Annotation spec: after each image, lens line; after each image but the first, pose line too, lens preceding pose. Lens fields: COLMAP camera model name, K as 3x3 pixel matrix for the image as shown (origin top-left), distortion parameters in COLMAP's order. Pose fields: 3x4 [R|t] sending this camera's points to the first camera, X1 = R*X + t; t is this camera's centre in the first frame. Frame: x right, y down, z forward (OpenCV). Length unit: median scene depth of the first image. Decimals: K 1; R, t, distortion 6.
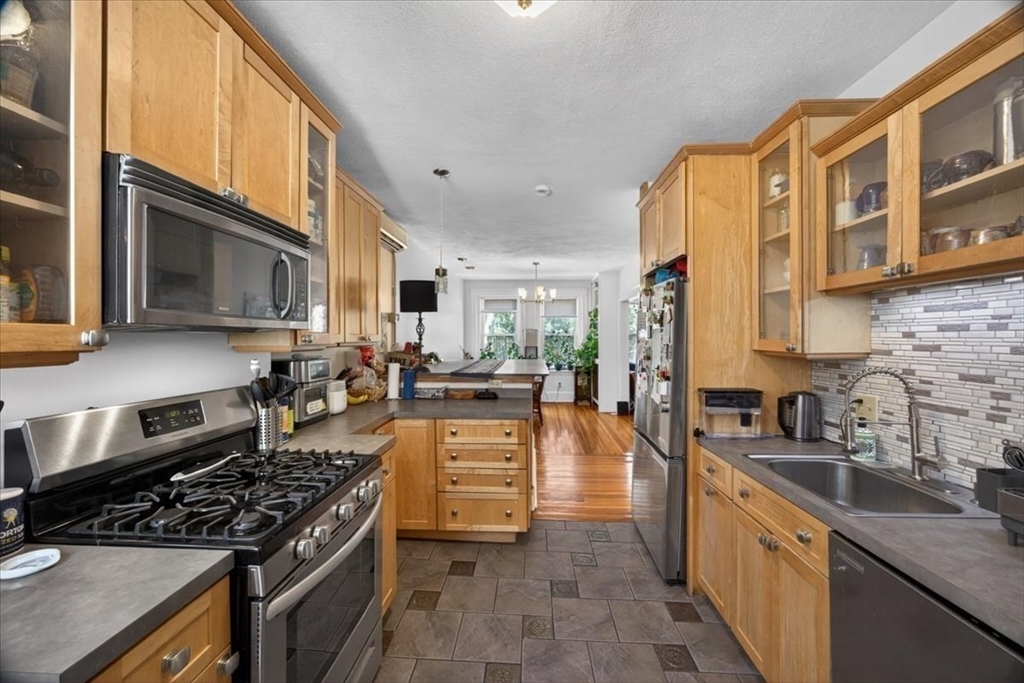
lens RADIAL K [[397.8, 0, 518.1], [0, 397.8, 337.7], [0, 0, 1]] dist [-0.015955, 0.004184]
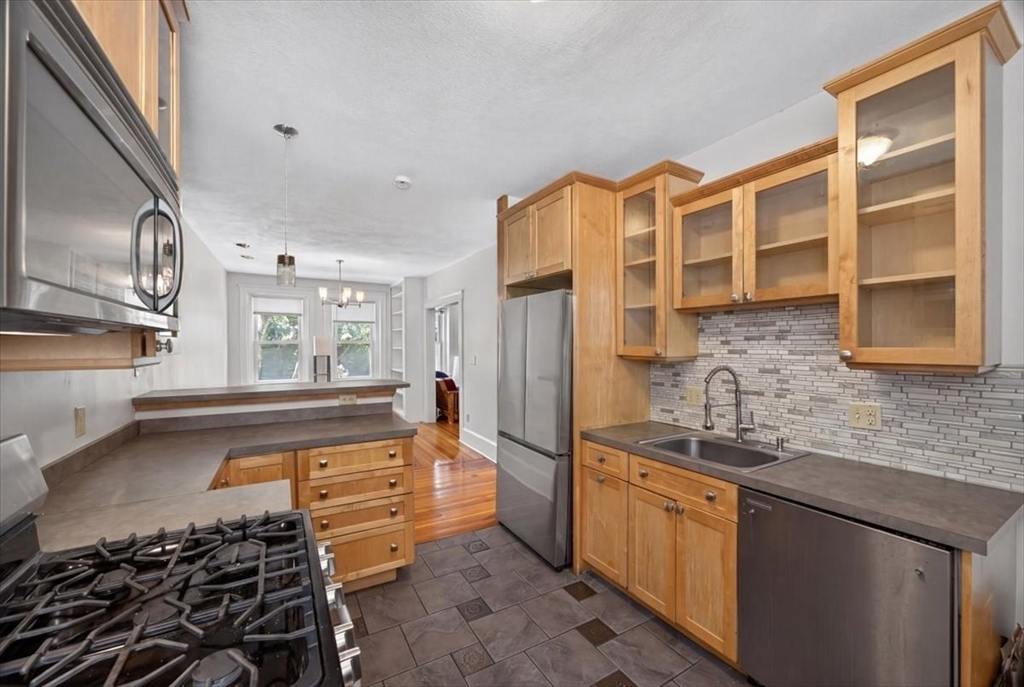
lens RADIAL K [[397.8, 0, 517.8], [0, 397.8, 346.4], [0, 0, 1]] dist [-0.015955, 0.004184]
pose [[0.837128, -0.001020, 0.547005, -0.381106], [0.000455, 0.999999, 0.001170, 0.003771], [-0.547006, -0.000730, 0.837128, 0.180689]]
